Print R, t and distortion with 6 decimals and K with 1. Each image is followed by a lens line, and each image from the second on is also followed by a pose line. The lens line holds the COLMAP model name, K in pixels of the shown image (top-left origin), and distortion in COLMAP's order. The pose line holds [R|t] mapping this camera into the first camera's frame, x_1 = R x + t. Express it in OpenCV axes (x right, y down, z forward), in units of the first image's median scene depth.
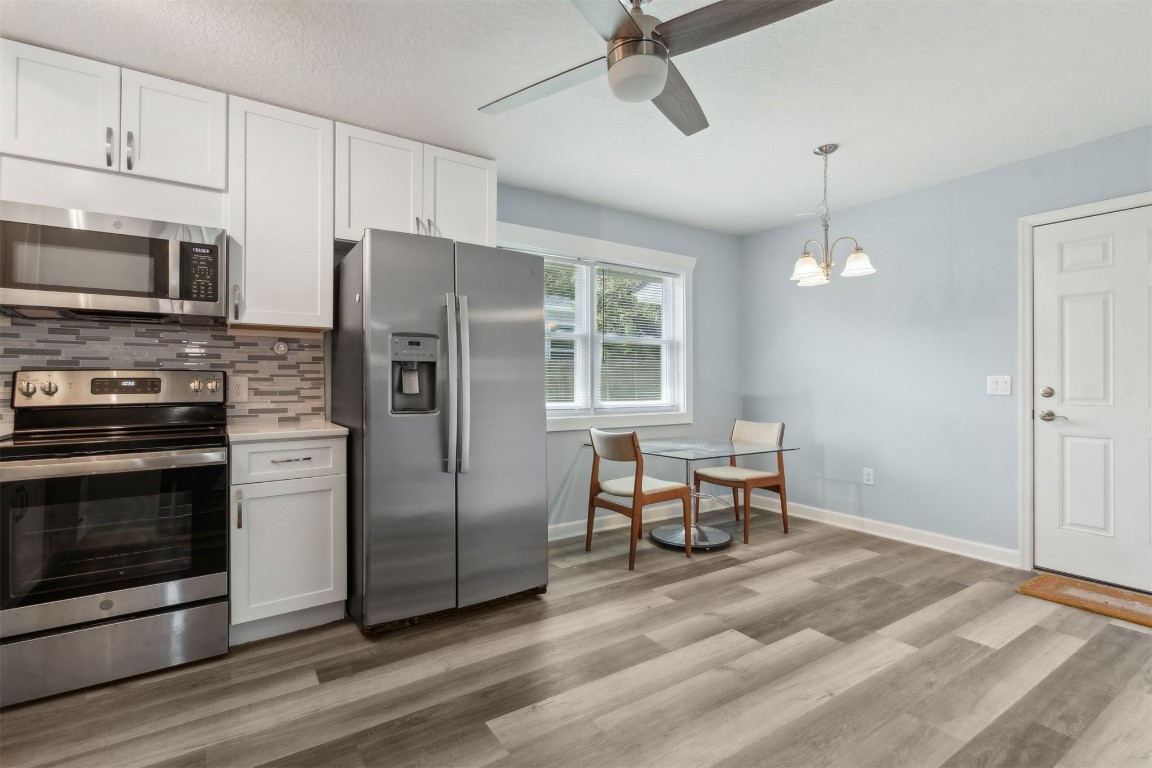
lens RADIAL K [[545.1, 0, 573.9], [0, 545.1, 380.0], [0, 0, 1]] dist [0.006473, -0.000515]
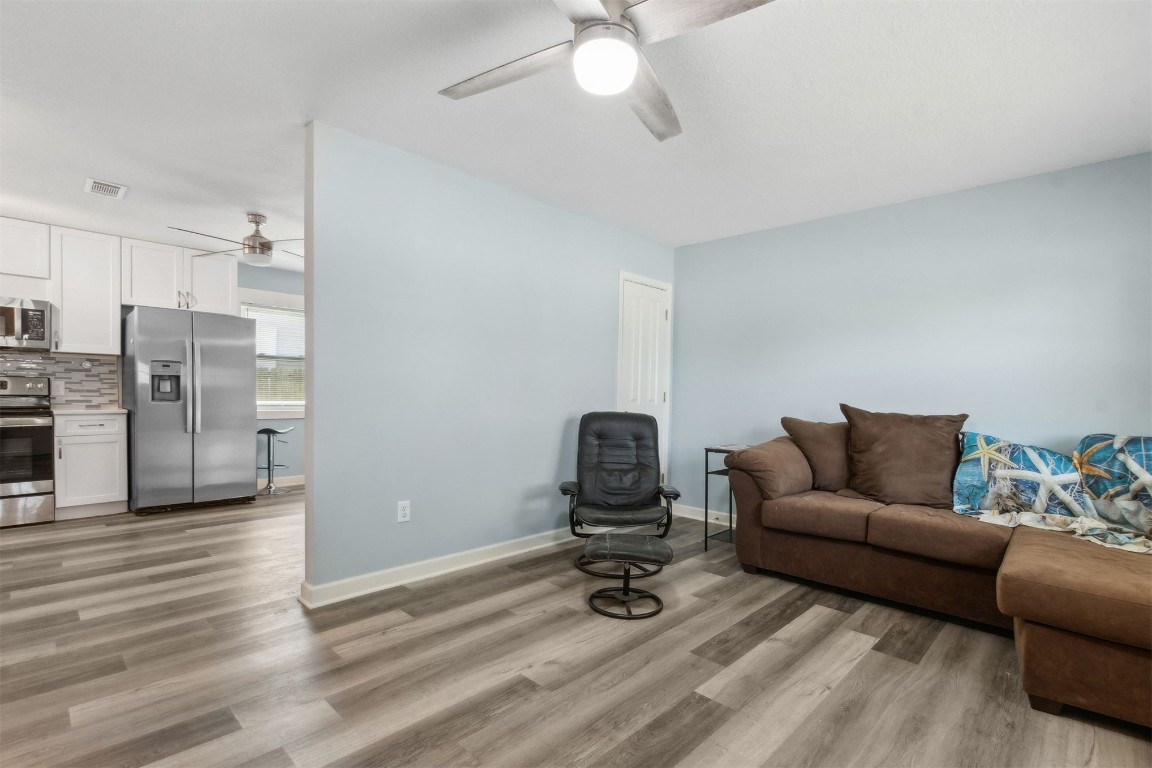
lens RADIAL K [[545.1, 0, 579.5], [0, 545.1, 408.5], [0, 0, 1]] dist [0.006473, -0.000515]
pose [[0.976873, 0.010231, 0.213577, 0.697971], [-0.017010, 0.999407, 0.029927, 0.001216], [-0.213144, -0.032867, 0.976468, -1.163834]]
